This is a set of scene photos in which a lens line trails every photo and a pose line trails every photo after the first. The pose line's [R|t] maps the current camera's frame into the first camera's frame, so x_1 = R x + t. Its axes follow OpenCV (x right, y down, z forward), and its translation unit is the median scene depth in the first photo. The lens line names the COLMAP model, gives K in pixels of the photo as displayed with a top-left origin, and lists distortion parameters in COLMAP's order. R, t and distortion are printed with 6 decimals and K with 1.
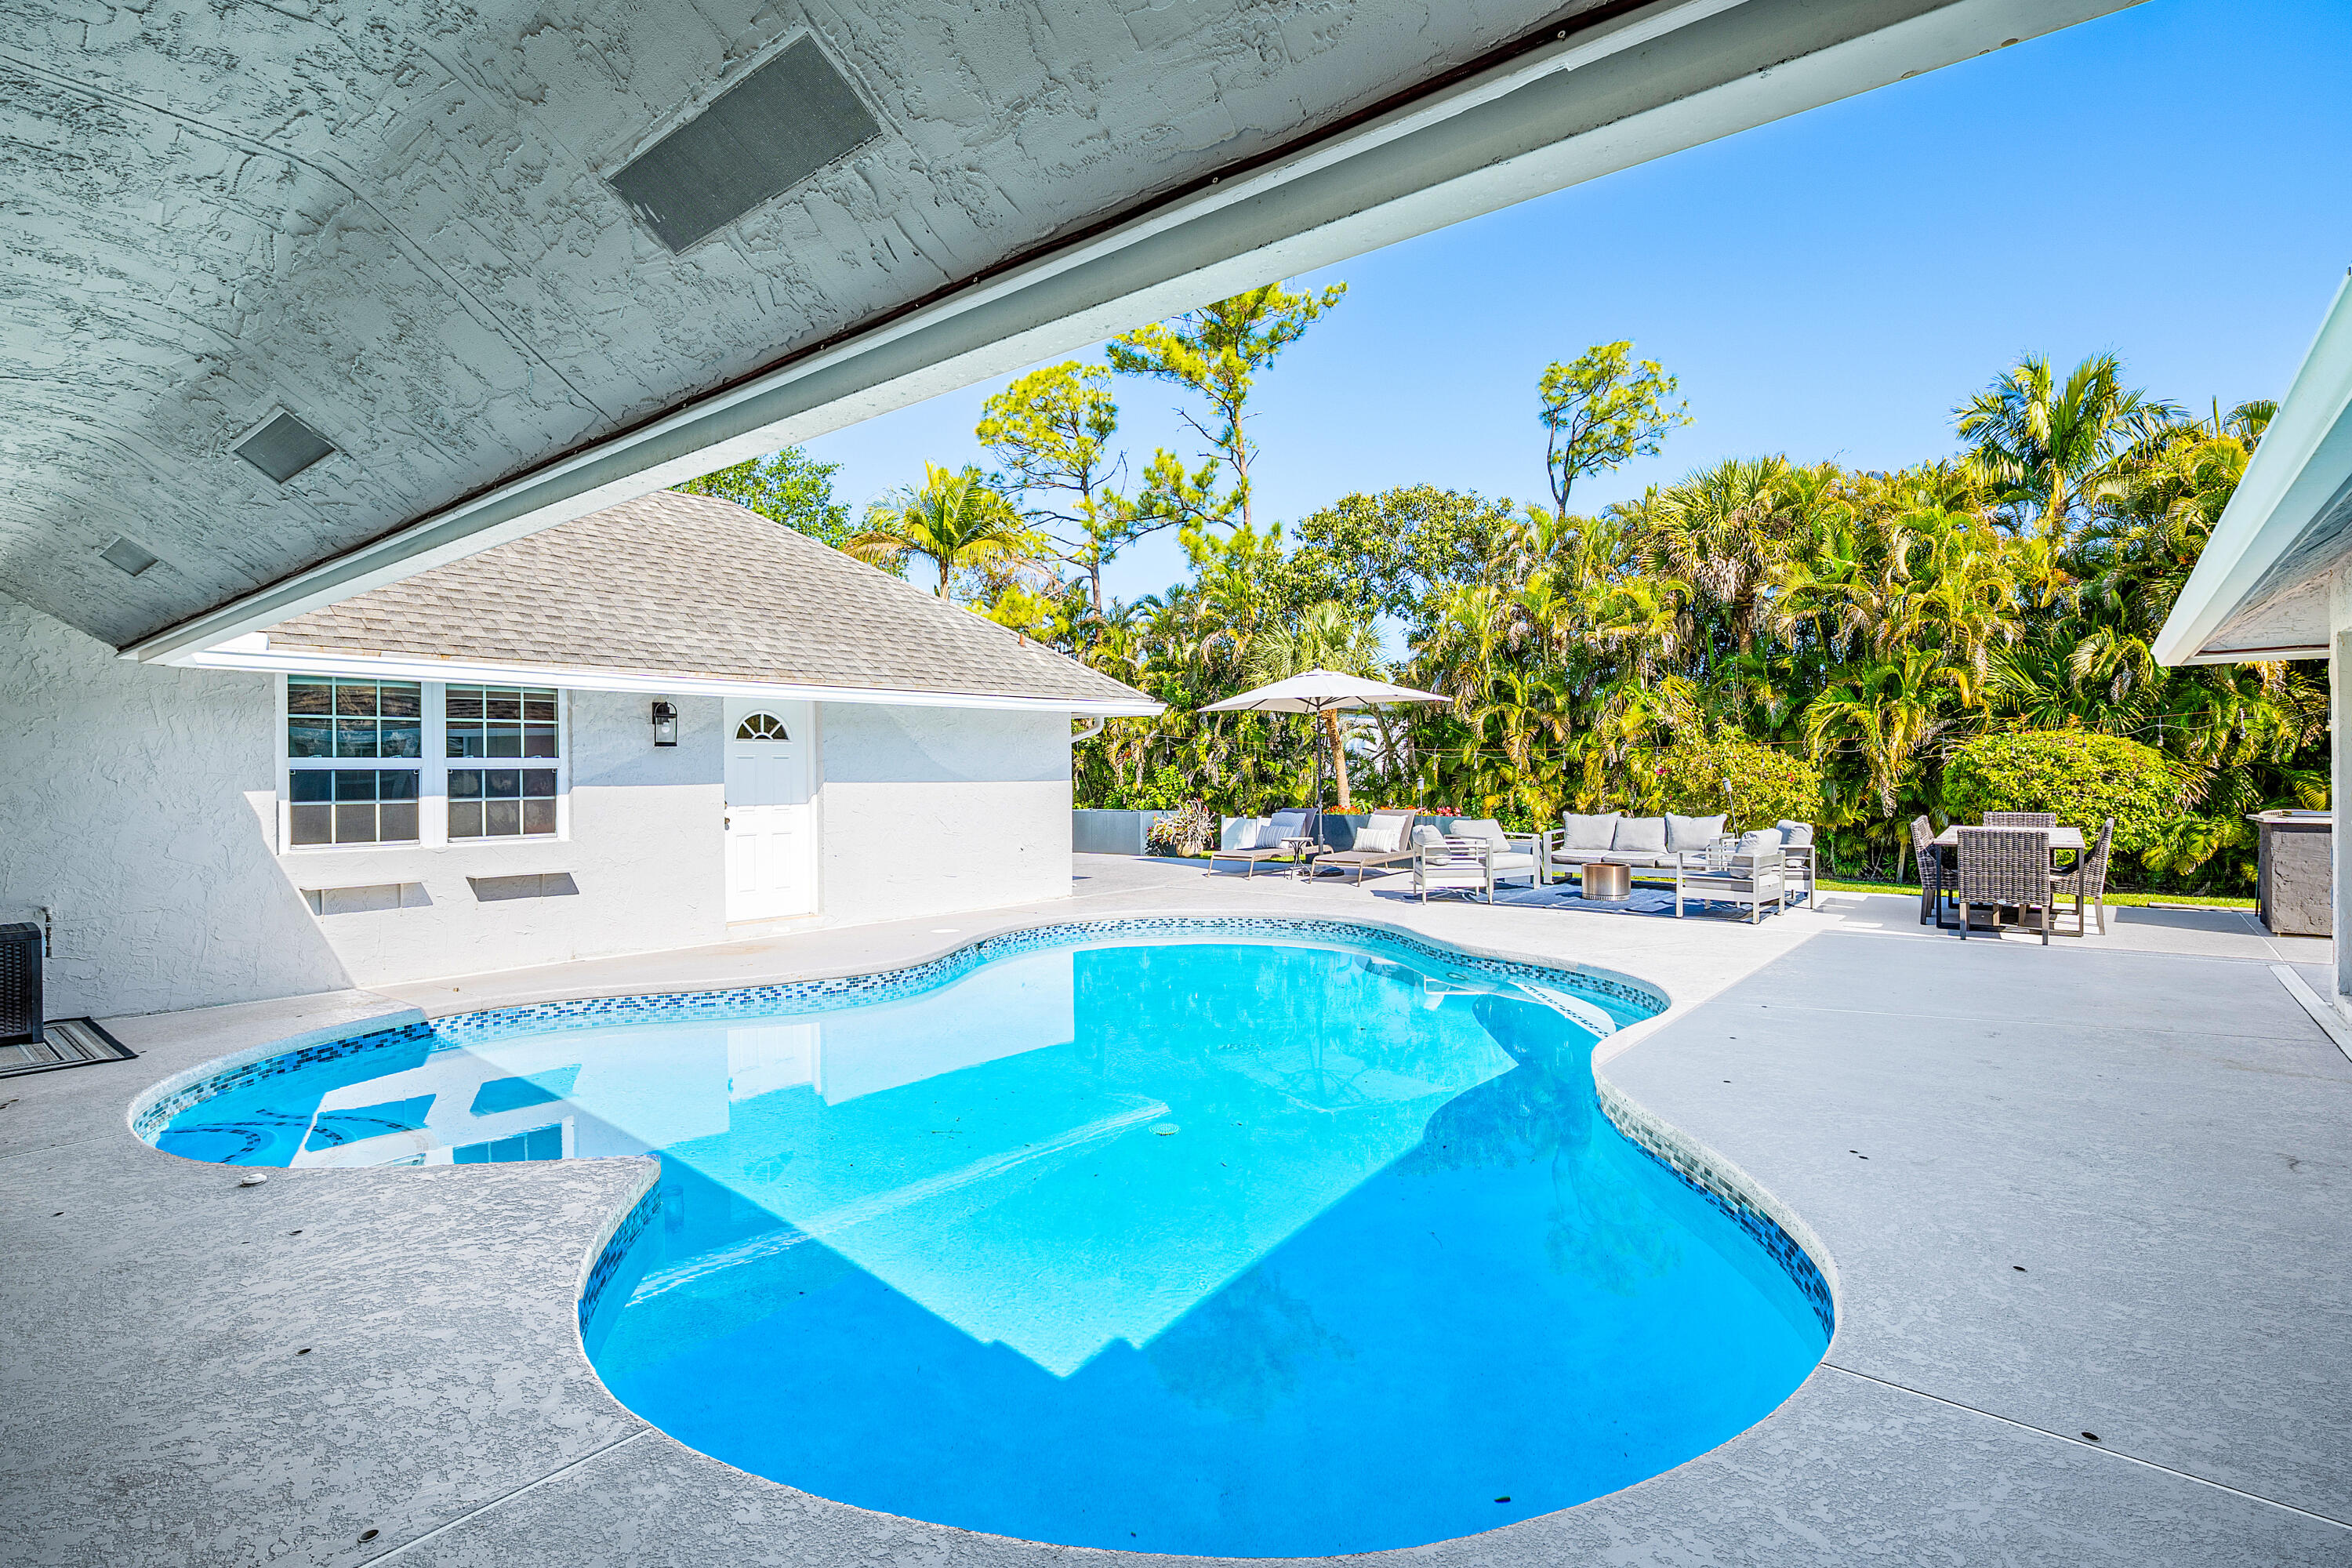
lens RADIAL K [[1144.9, 0, 1148.7], [0, 1144.9, 805.7], [0, 0, 1]] dist [-0.008598, -0.000895]
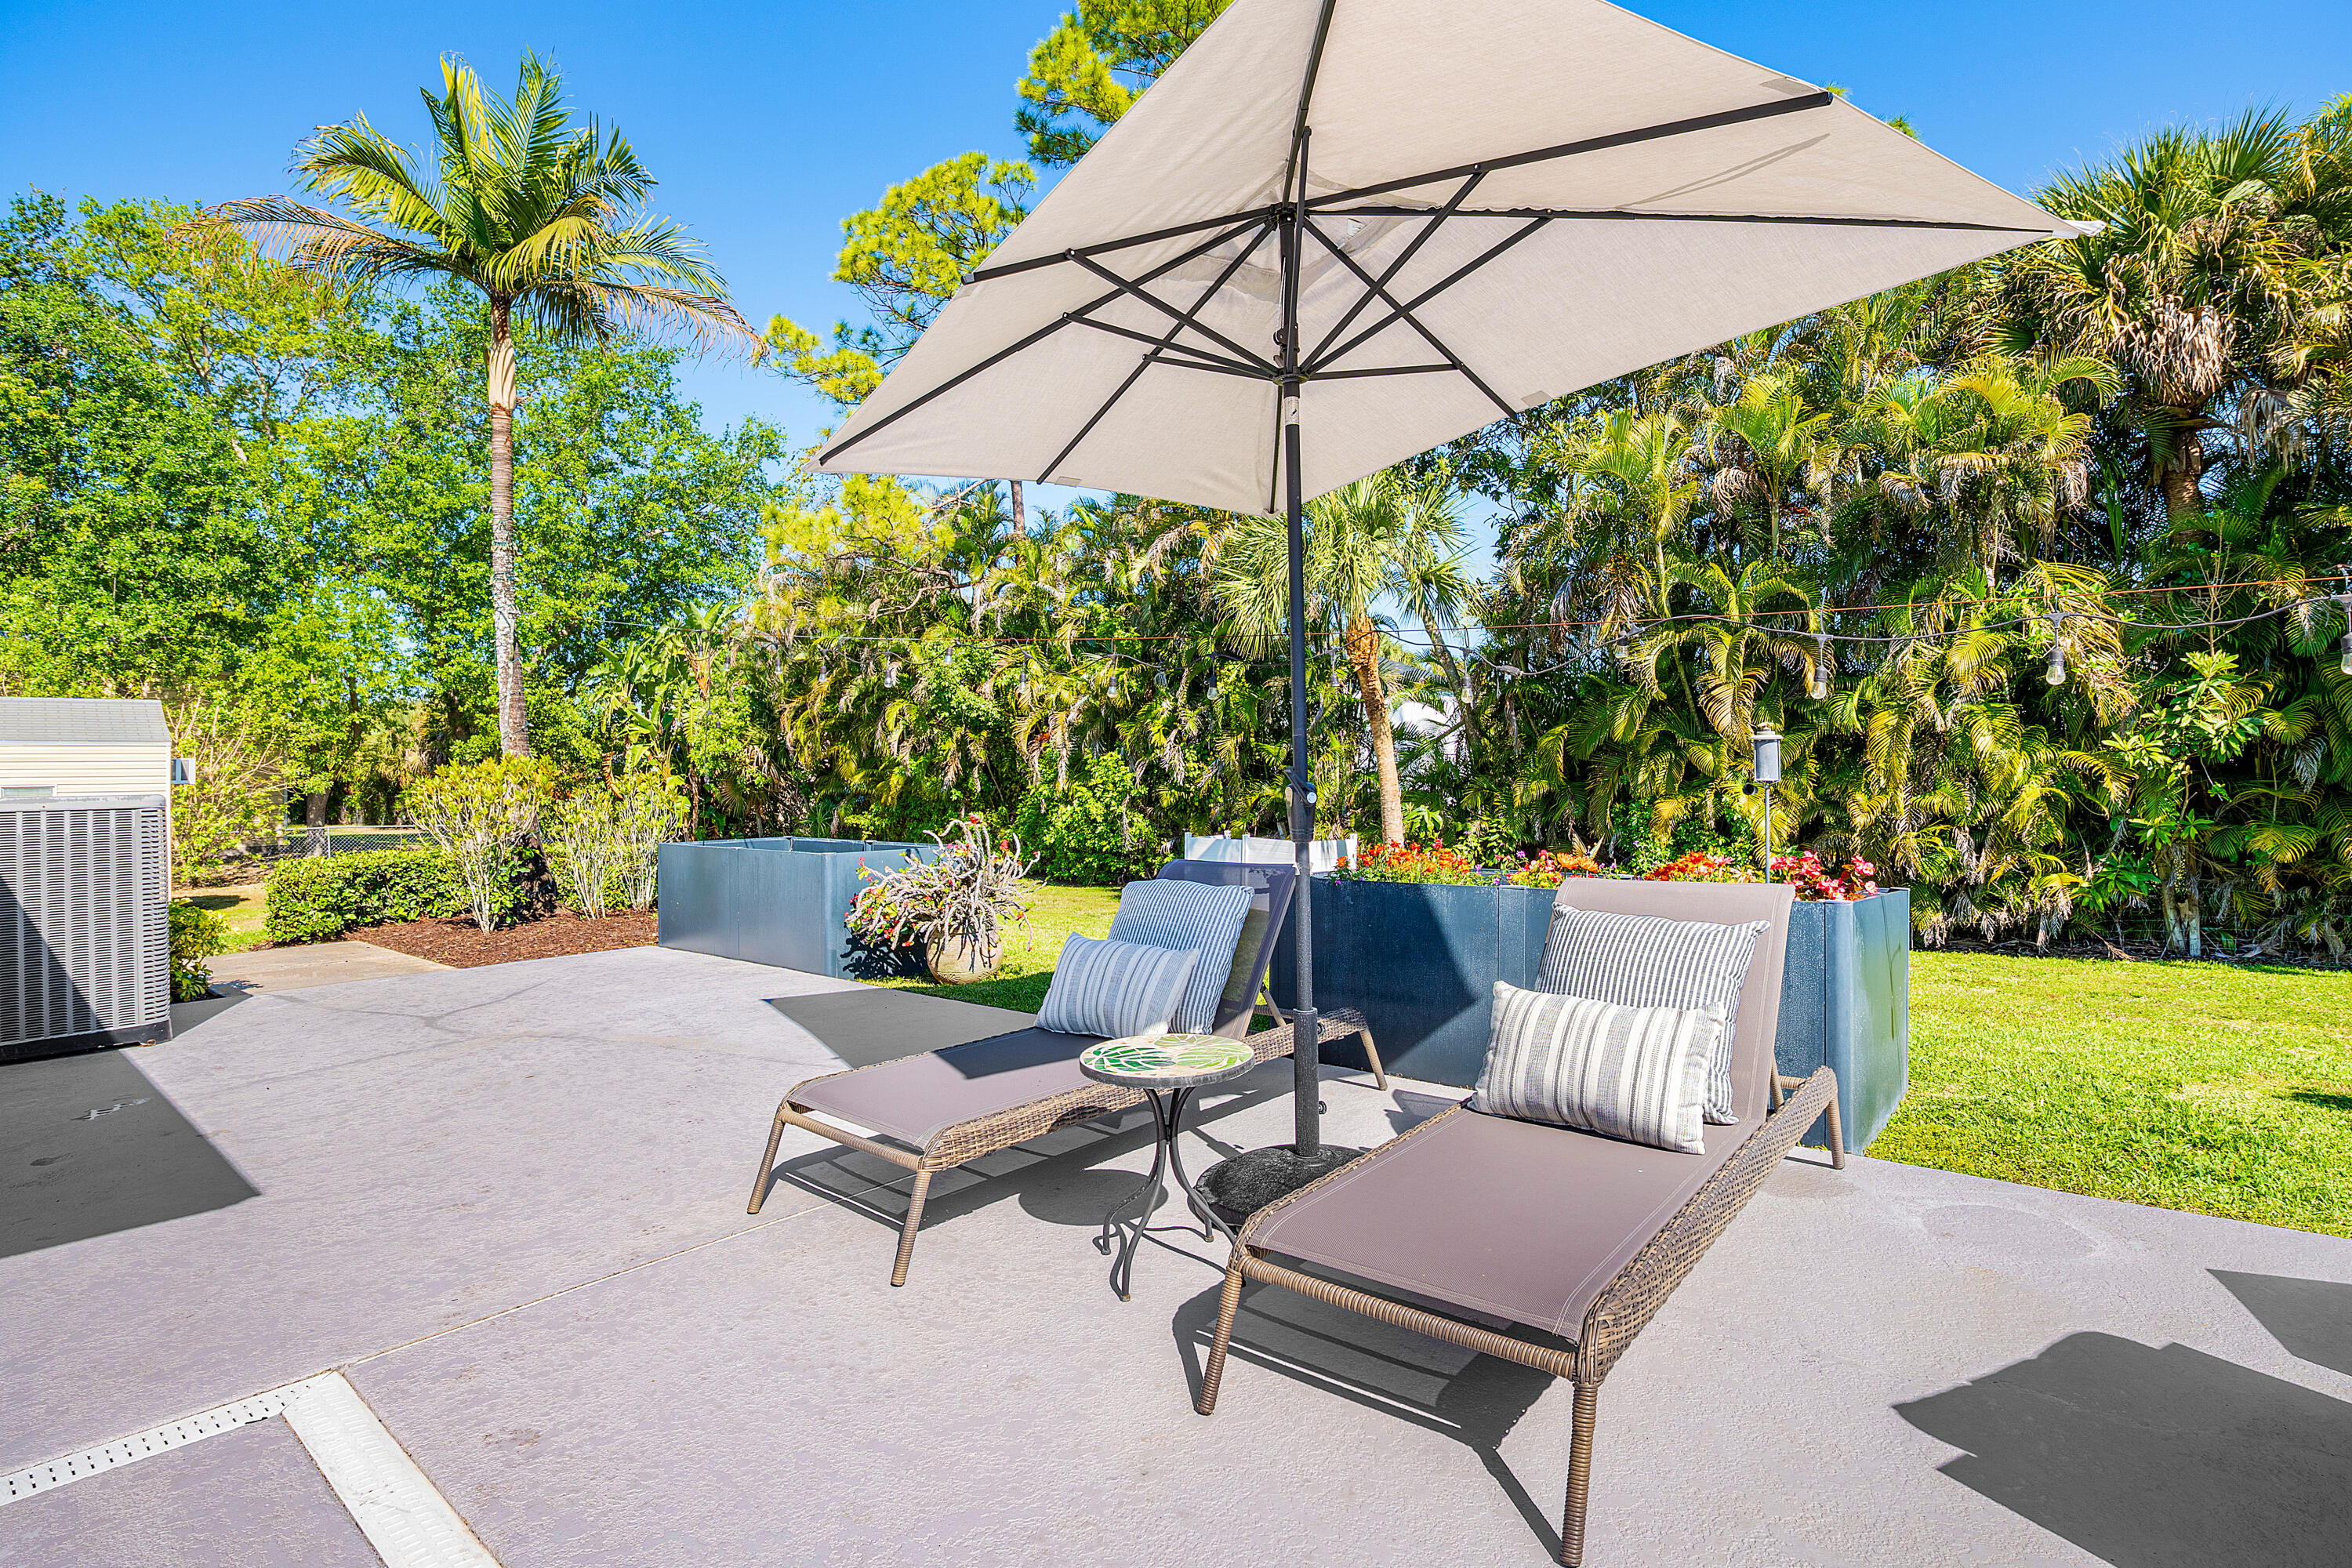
lens RADIAL K [[1144.9, 0, 1133.0], [0, 1144.9, 770.3], [0, 0, 1]] dist [-0.008598, -0.000895]
pose [[0.998871, -0.004469, -0.047298, 0.066741], [0.002919, 0.999458, -0.032796, -0.005319], [0.047419, 0.032621, 0.998342, 0.413379]]
